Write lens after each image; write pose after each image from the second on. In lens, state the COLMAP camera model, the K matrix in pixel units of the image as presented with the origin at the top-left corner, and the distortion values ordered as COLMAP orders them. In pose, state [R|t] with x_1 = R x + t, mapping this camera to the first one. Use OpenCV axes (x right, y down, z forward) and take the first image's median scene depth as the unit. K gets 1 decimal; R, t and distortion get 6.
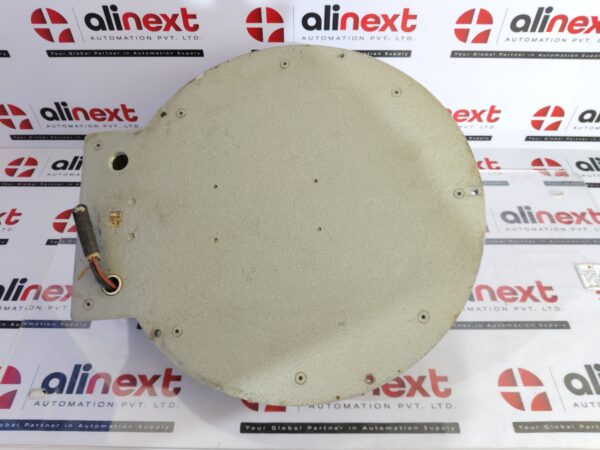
lens RADIAL K [[460.1, 0, 296.7], [0, 460.1, 224.9], [0, 0, 1]] dist [-0.002297, -0.046852]
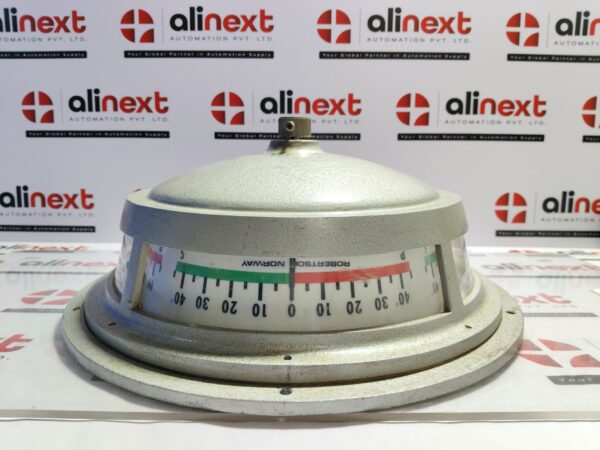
lens RADIAL K [[460.1, 0, 301.4], [0, 460.1, 227.1], [0, 0, 1]] dist [-0.002297, -0.046852]
pose [[0.999901, 0.014085, -0.000193, 0.116494], [-0.010871, 0.762935, -0.646384, 0.512487], [-0.008957, 0.646322, 0.763012, 0.325330]]
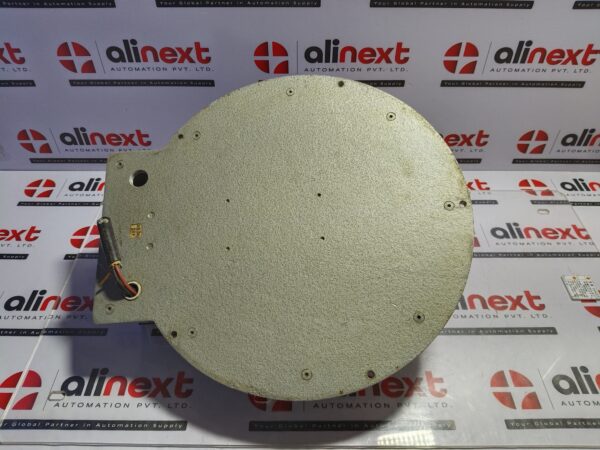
lens RADIAL K [[460.1, 0, 295.7], [0, 460.1, 226.7], [0, 0, 1]] dist [-0.002297, -0.046852]
pose [[0.999995, -0.001340, 0.002712, -0.013611], [0.001510, 0.997979, -0.063525, 0.038065], [-0.002621, 0.063529, 0.997977, -0.071401]]
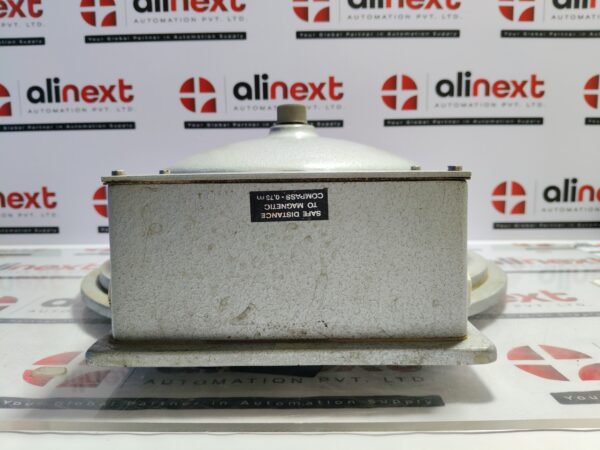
lens RADIAL K [[460.1, 0, 303.2], [0, 460.1, 227.6], [0, 0, 1]] dist [-0.002297, -0.046852]
pose [[0.999982, -0.005824, -0.001304, 0.167996], [0.003593, 0.761932, -0.647647, 0.462387], [0.004766, 0.647631, 0.761939, 0.403290]]
